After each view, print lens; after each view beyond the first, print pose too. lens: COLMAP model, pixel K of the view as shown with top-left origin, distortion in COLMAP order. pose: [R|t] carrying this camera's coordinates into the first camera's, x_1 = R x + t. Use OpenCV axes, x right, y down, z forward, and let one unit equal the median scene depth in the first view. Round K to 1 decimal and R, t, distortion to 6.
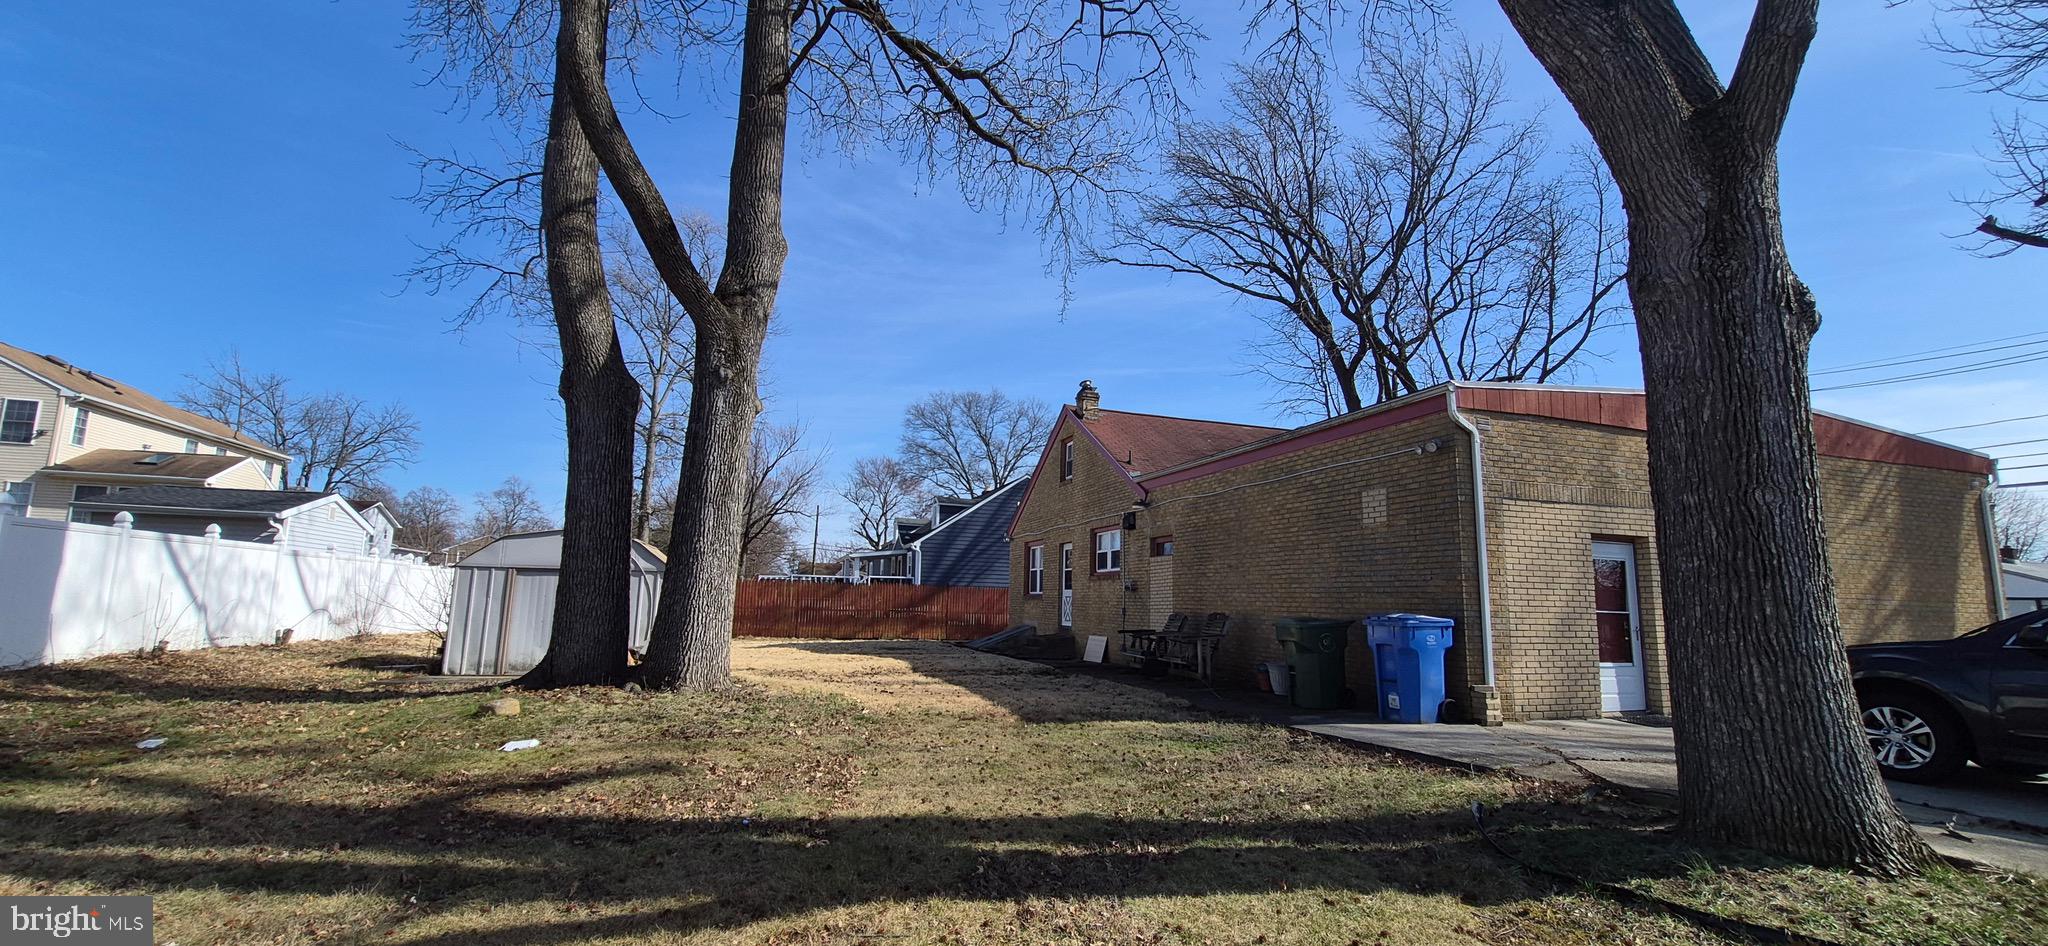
lens RADIAL K [[806.3, 0, 1025.7], [0, 806.3, 486.2], [0, 0, 1]] dist [0.000847, -0.000177]
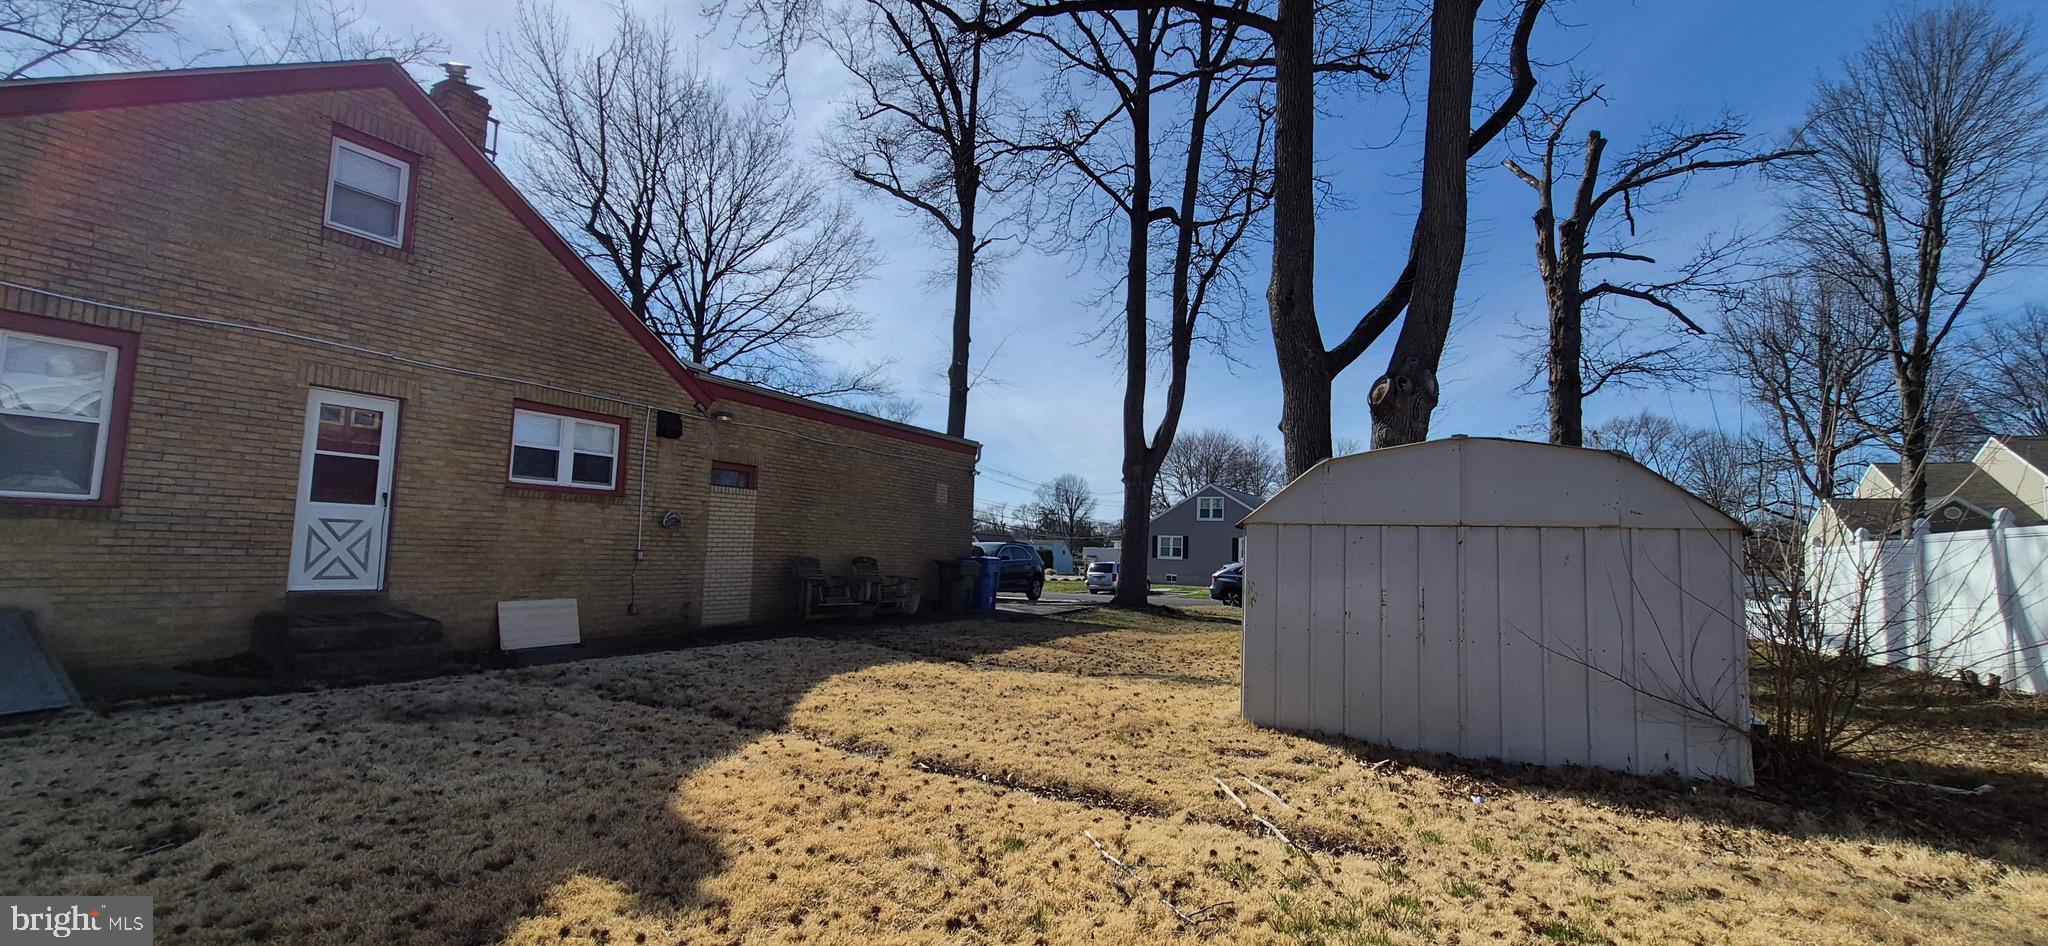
lens RADIAL K [[806.3, 0, 1025.7], [0, 806.3, 486.2], [0, 0, 1]] dist [0.000847, -0.000177]
pose [[-0.666151, 0.019839, 0.745553, -0.850411], [-0.152919, 0.974775, -0.162572, 0.231771], [-0.729971, -0.222307, -0.646314, 1.759877]]
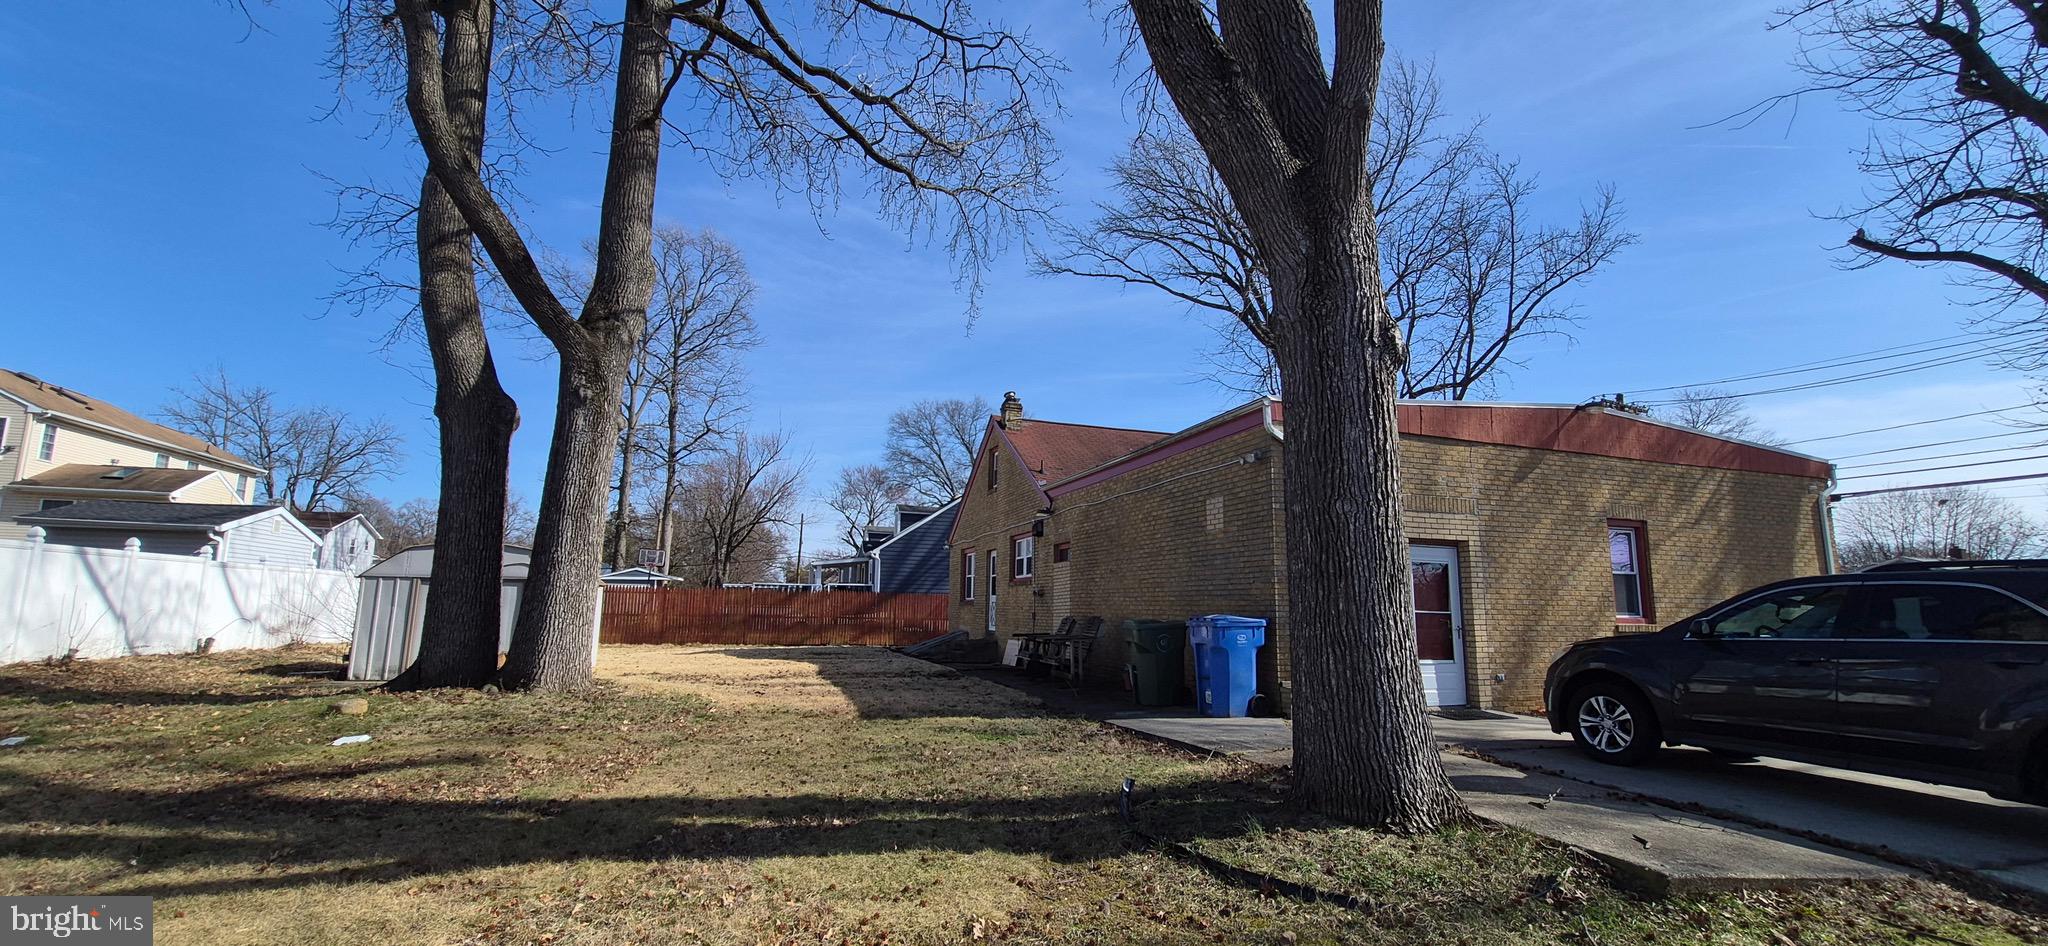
lens RADIAL K [[808.1, 0, 1026.6], [0, 808.1, 486.1], [0, 0, 1]] dist [-0.000705, -0.000138]
pose [[0.999976, -0.006840, 0.000776, 0.164471], [0.006847, 0.999943, -0.008238, -0.003602], [-0.000720, 0.008243, 0.999966, -0.052651]]
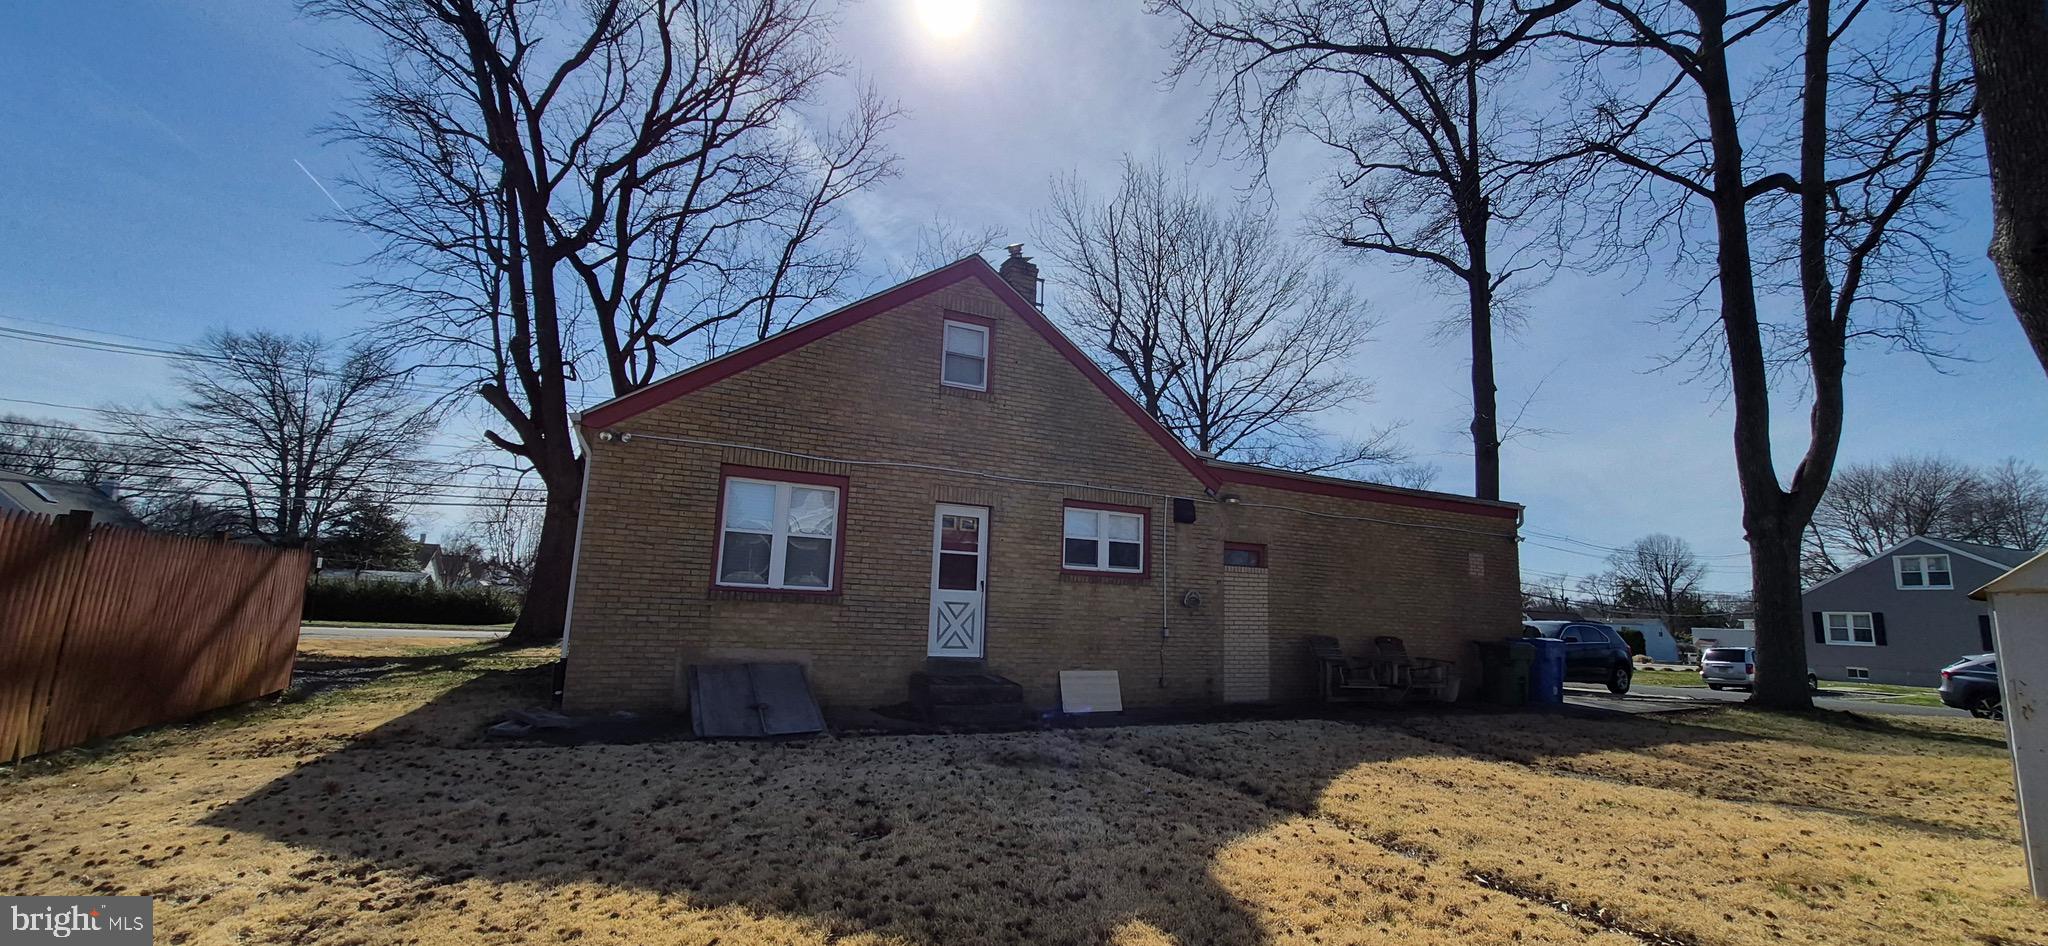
lens RADIAL K [[806.3, 0, 1025.7], [0, 806.3, 486.2], [0, 0, 1]] dist [0.000847, -0.000177]
pose [[-0.116573, 0.131416, 0.984449, -0.862715], [-0.180731, 0.971851, -0.151135, 0.233224], [-0.976600, -0.195538, -0.089541, 1.766223]]
